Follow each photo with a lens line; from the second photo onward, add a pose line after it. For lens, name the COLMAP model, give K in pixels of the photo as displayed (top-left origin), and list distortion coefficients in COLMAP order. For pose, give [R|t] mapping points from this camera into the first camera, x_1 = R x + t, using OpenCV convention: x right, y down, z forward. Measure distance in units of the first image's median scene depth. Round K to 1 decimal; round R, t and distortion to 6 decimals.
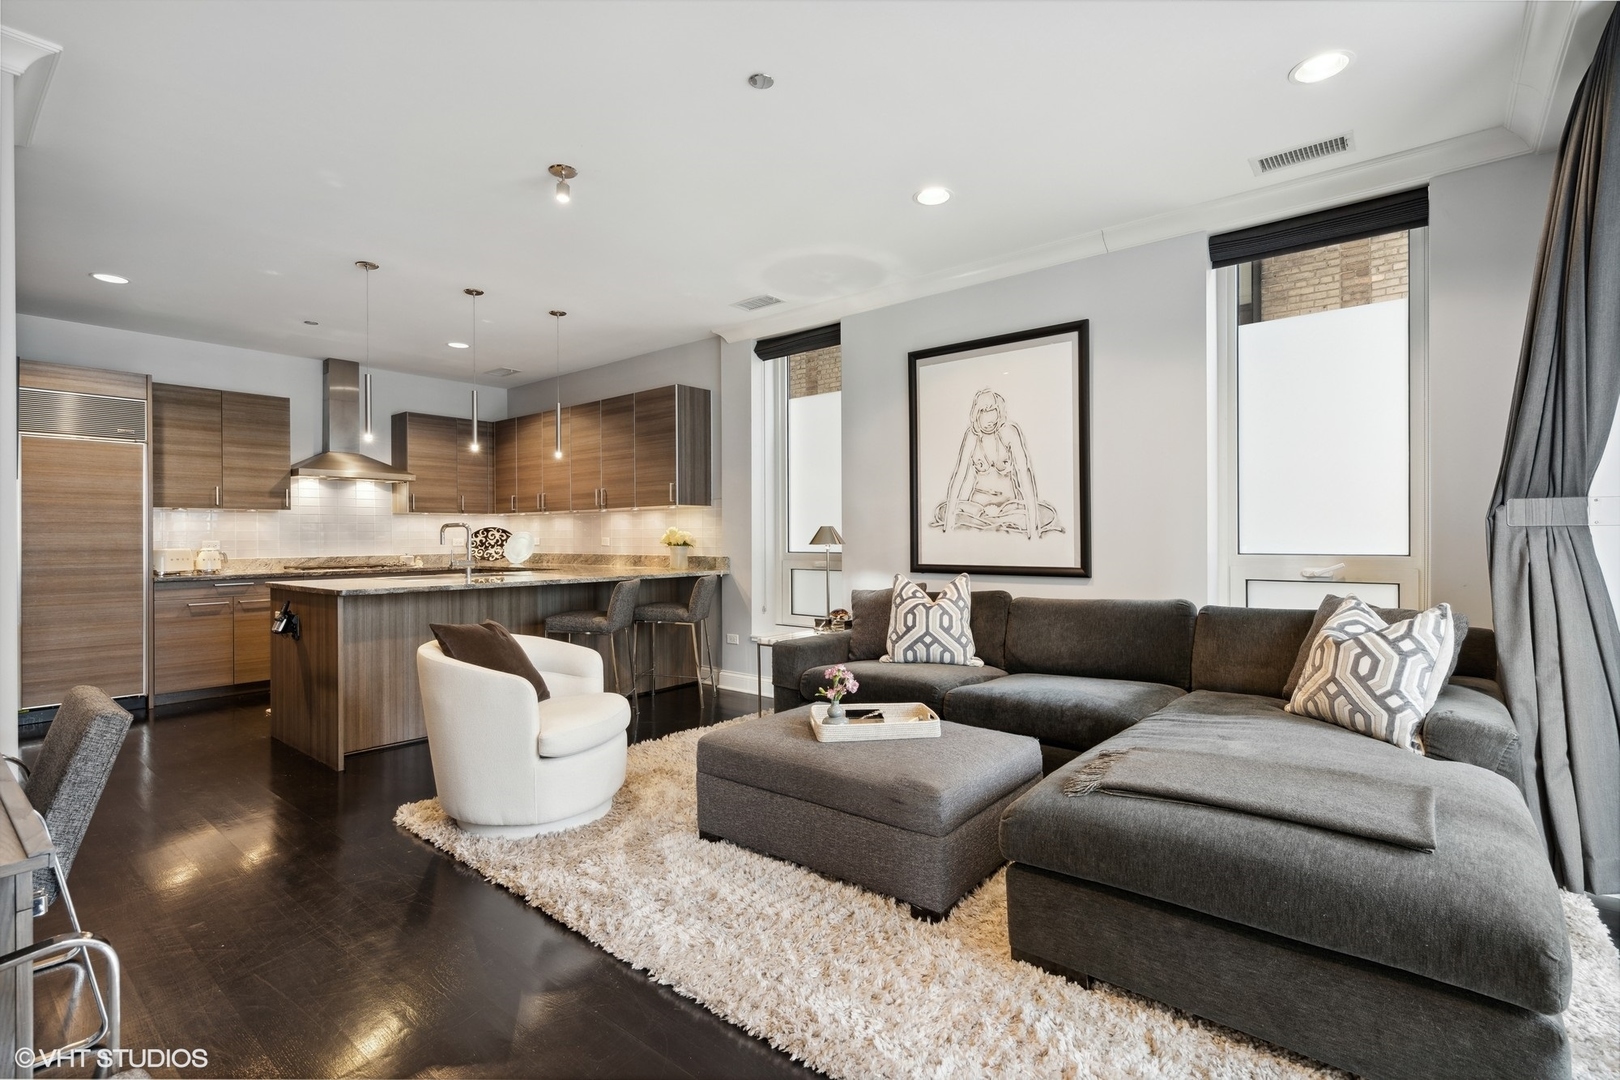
lens RADIAL K [[753.8, 0, 814.1], [0, 753.8, 540.6], [0, 0, 1]] dist [0.004001, 0.000940]
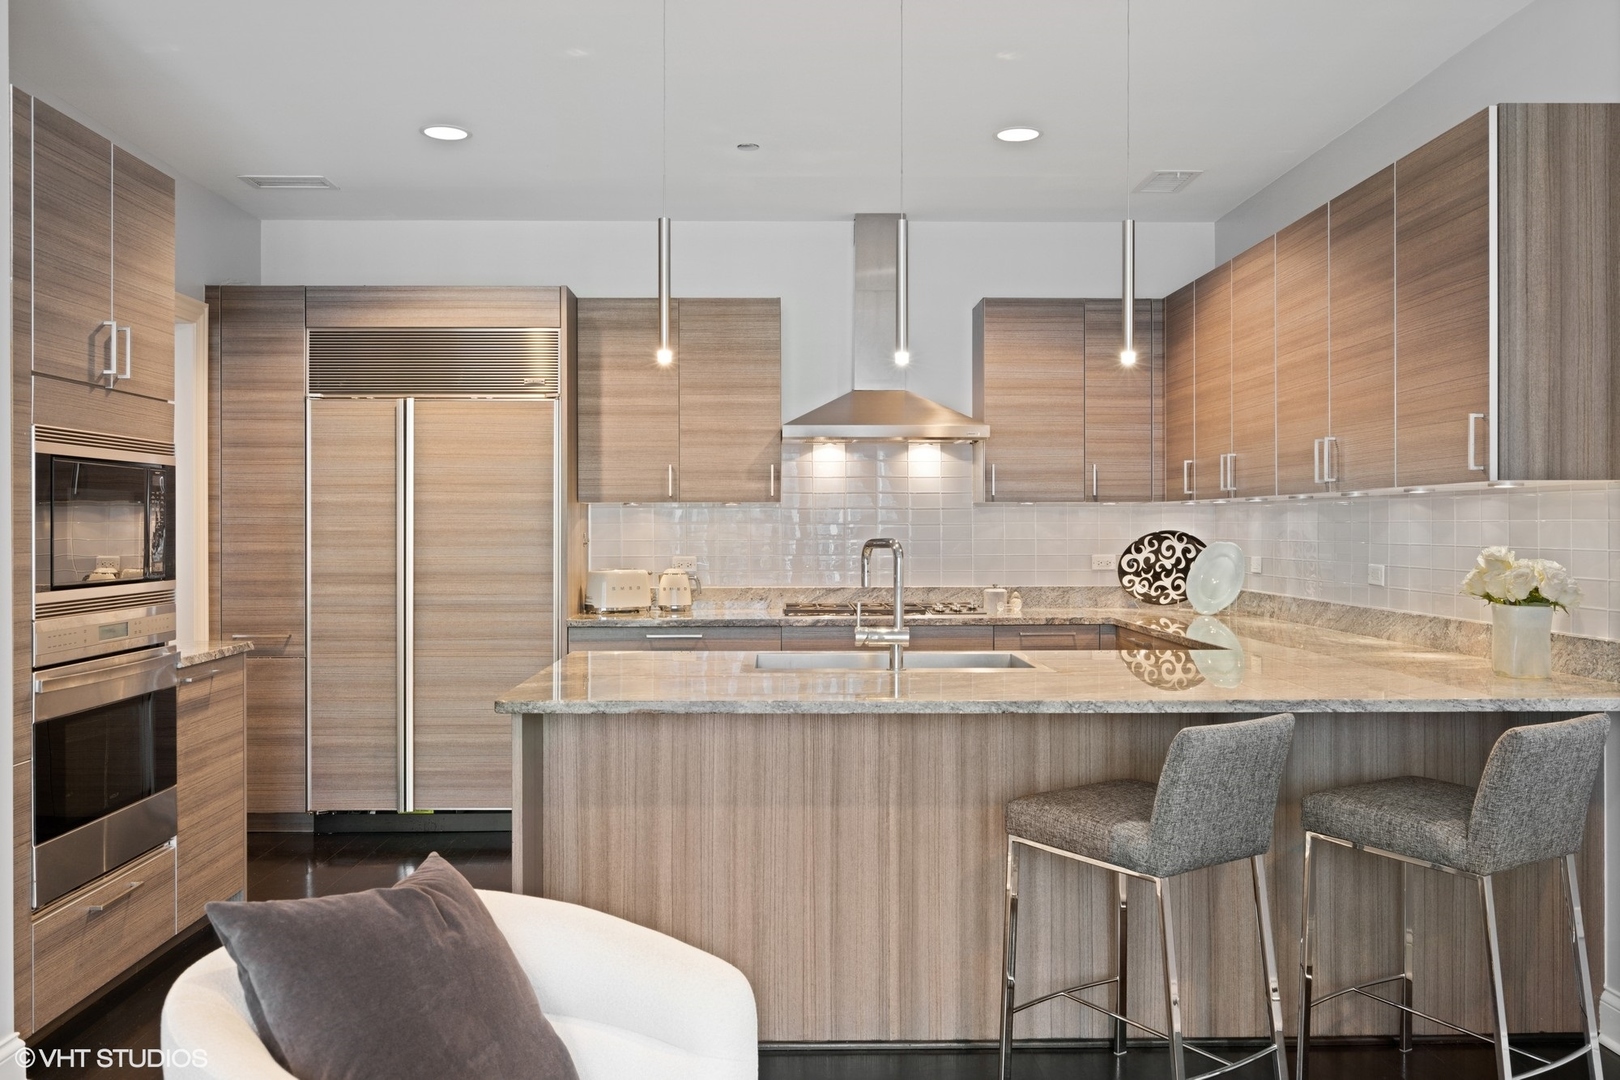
lens RADIAL K [[1356.6, 0, 798.8], [0, 1356.6, 533.9], [0, 0, 1]] dist [-0.001862, -0.001581]
pose [[0.644480, 0.010296, -0.764552, 0.065883], [-0.007088, 0.999947, 0.007491, -0.024983], [0.764589, 0.000591, 0.644518, 0.373976]]
